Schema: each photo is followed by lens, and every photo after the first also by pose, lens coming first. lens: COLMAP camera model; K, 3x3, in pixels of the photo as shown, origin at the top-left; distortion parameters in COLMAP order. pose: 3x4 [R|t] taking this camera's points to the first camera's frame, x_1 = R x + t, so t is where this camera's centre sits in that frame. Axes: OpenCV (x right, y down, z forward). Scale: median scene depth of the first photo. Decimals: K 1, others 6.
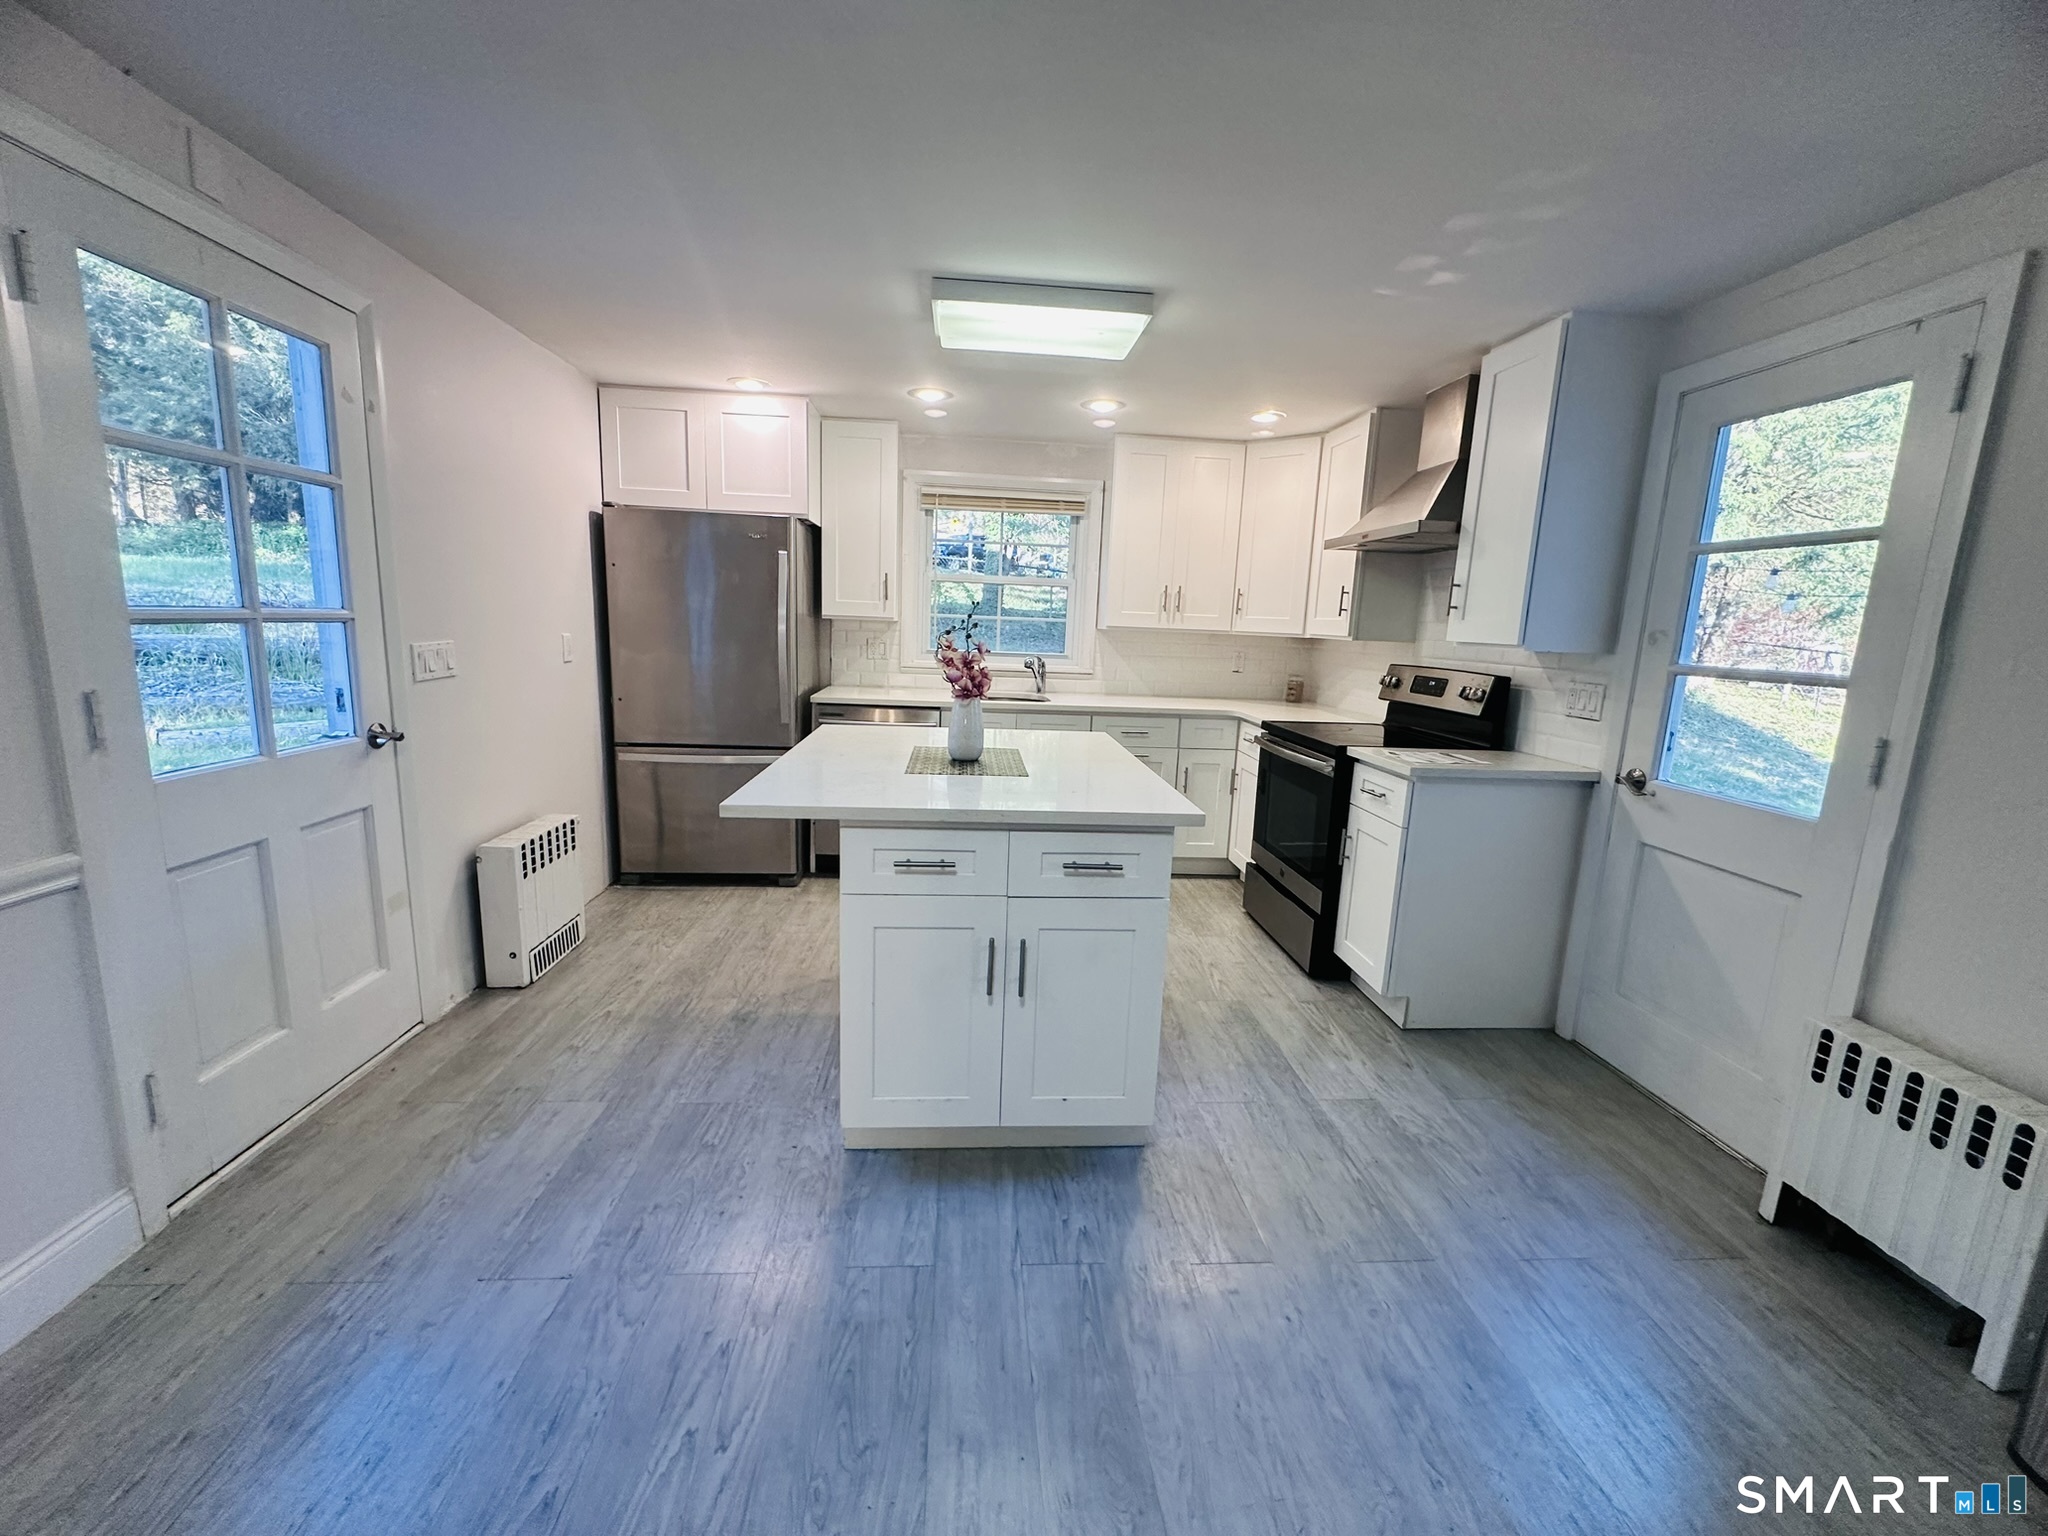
lens RADIAL K [[818.4, 0, 1022.8], [0, 818.4, 766.3], [0, 0, 1]] dist [-0.005794, 0.001087]
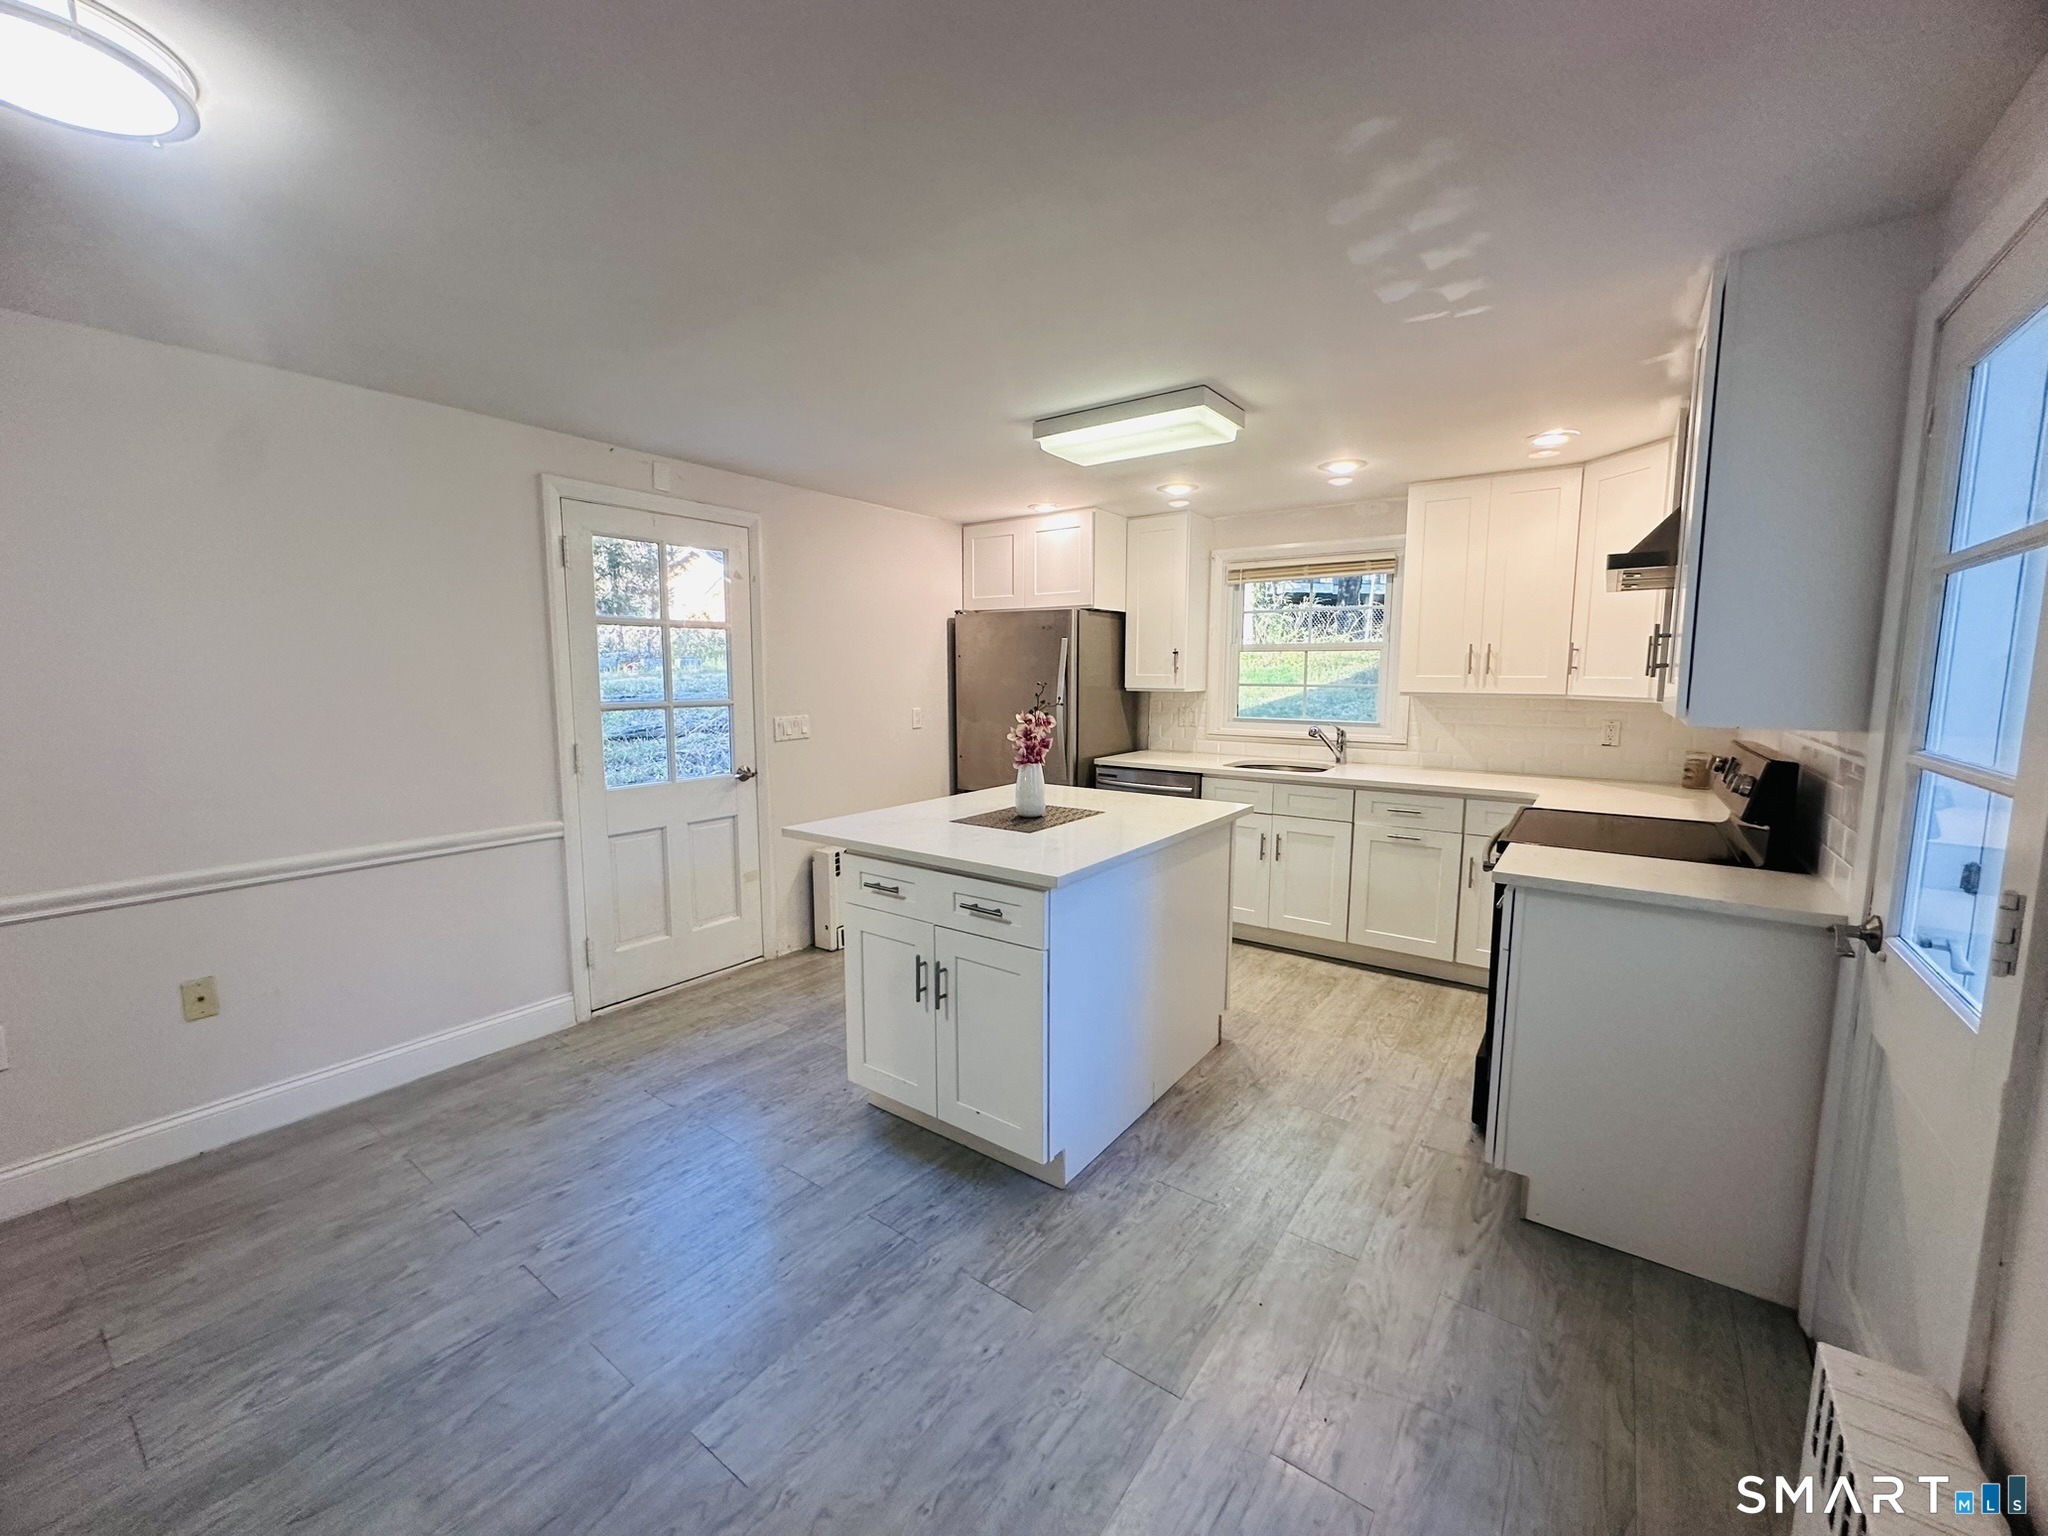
lens RADIAL K [[818.4, 0, 1022.8], [0, 818.4, 764.6], [0, 0, 1]] dist [-0.005794, 0.001087]
pose [[0.759001, 0.036749, -0.650051, 0.632912], [-0.086245, 0.995282, -0.044435, -0.026623], [0.645352, 0.089790, 0.758590, 0.093121]]
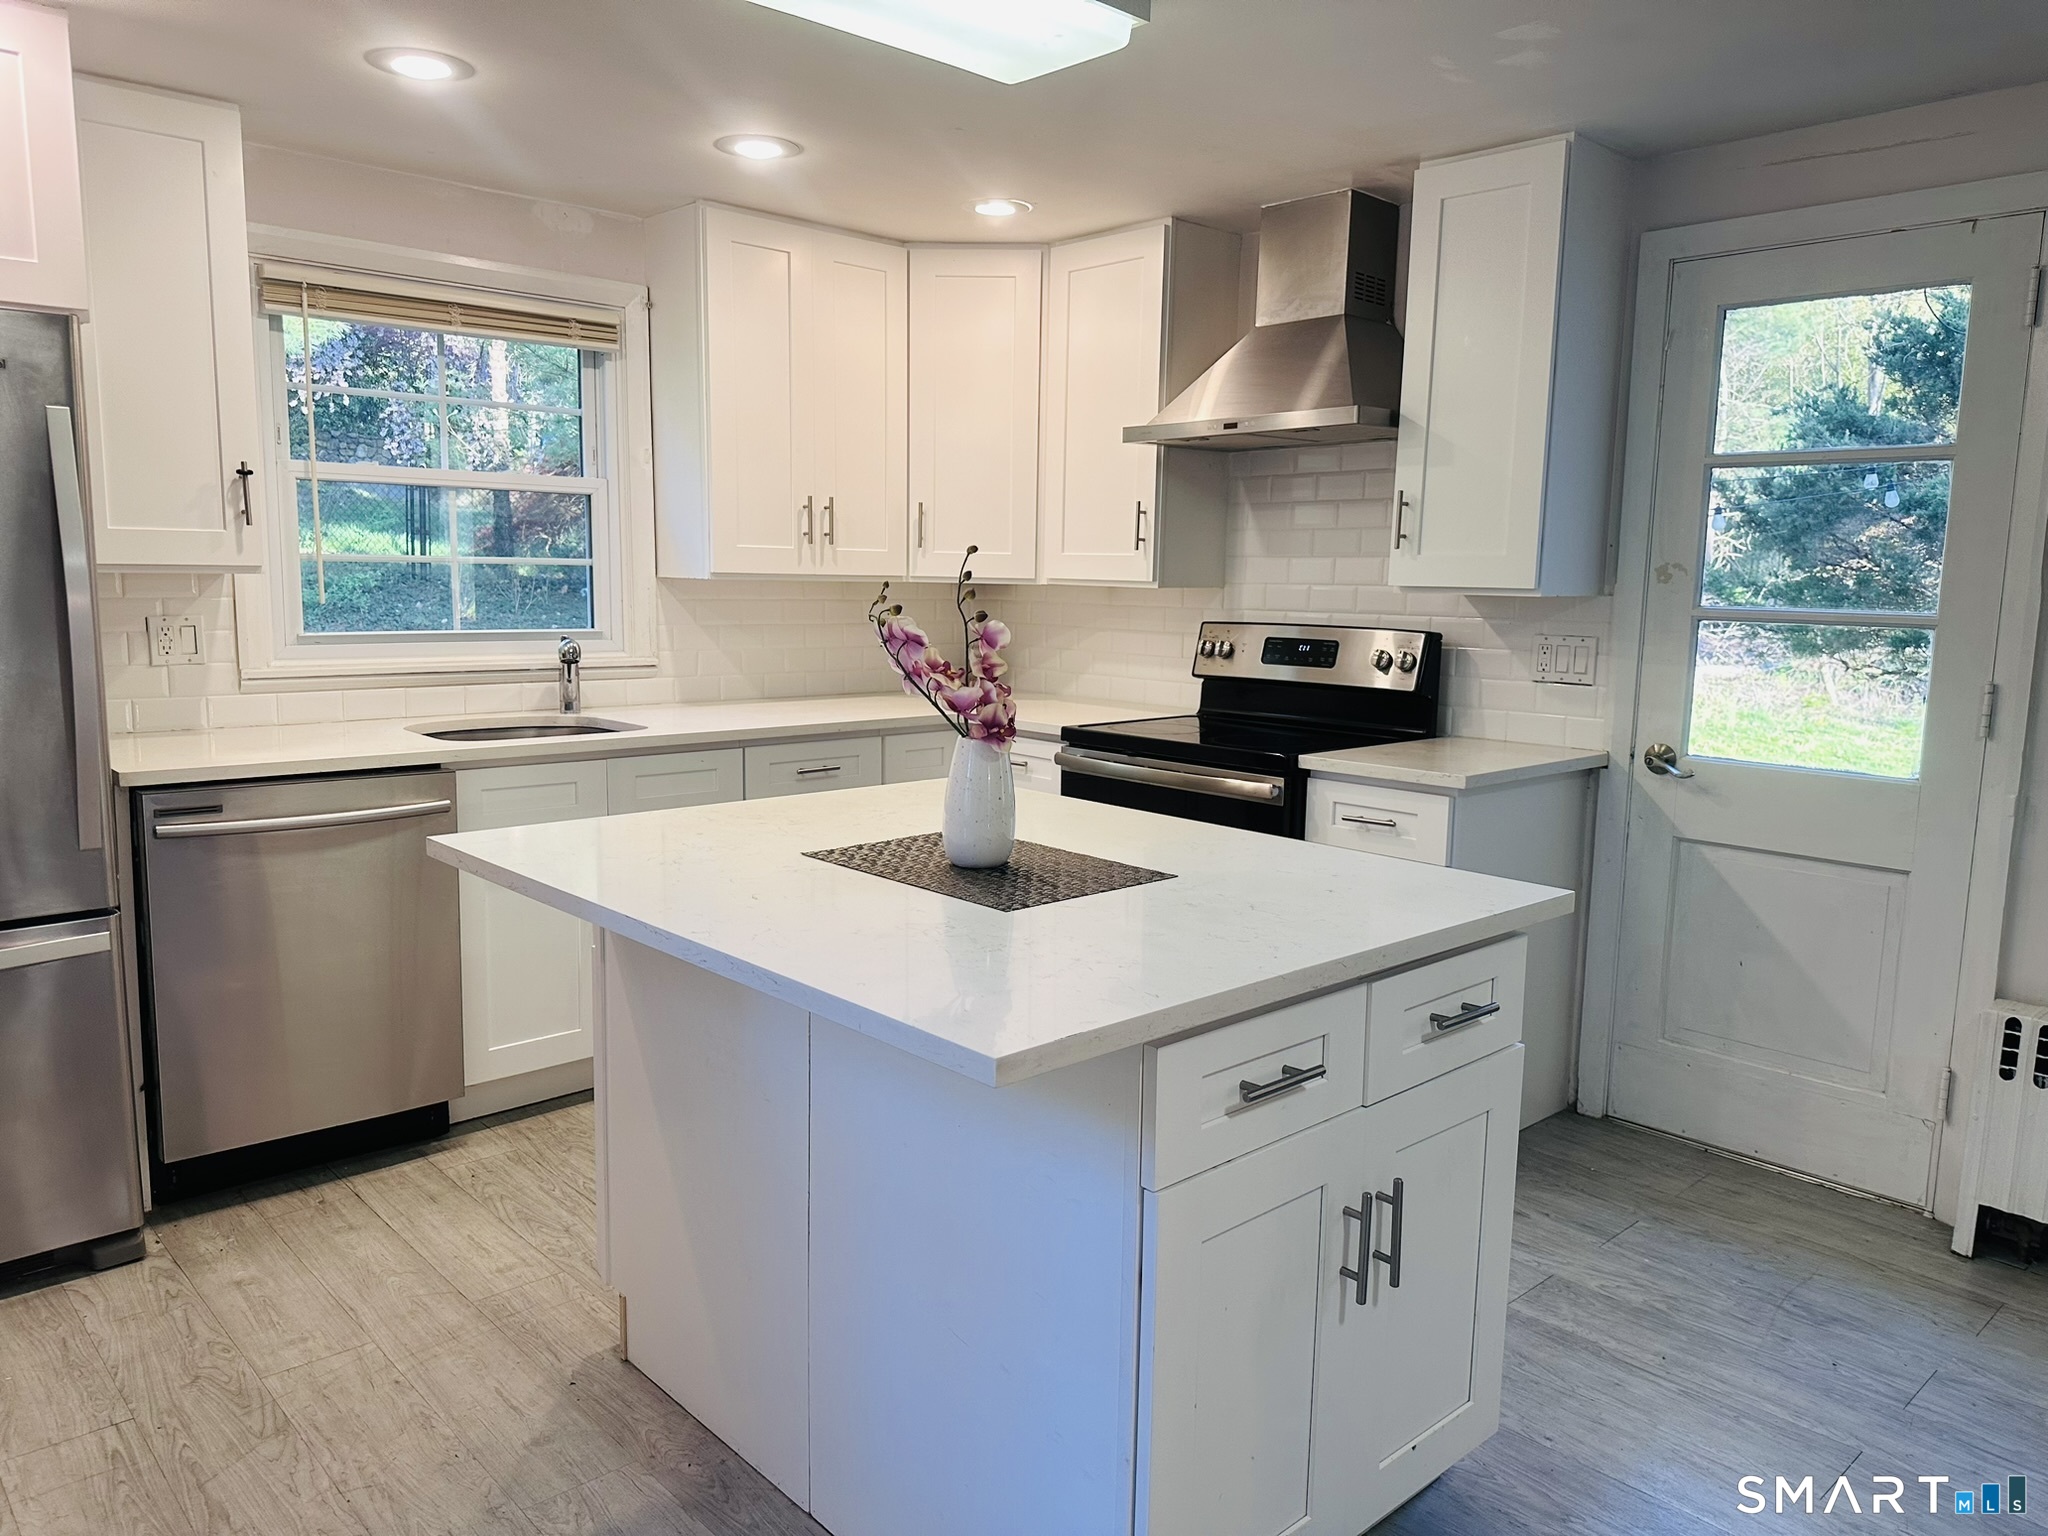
lens RADIAL K [[1430.1, 0, 1024.6], [0, 1430.1, 785.6], [0, 0, 1]] dist [0.066282, -0.076538]
pose [[0.780186, -0.117753, 0.614365, -0.534445], [0.122547, 0.991864, 0.034483, -0.075463], [-0.613427, 0.048385, 0.788268, 0.283267]]
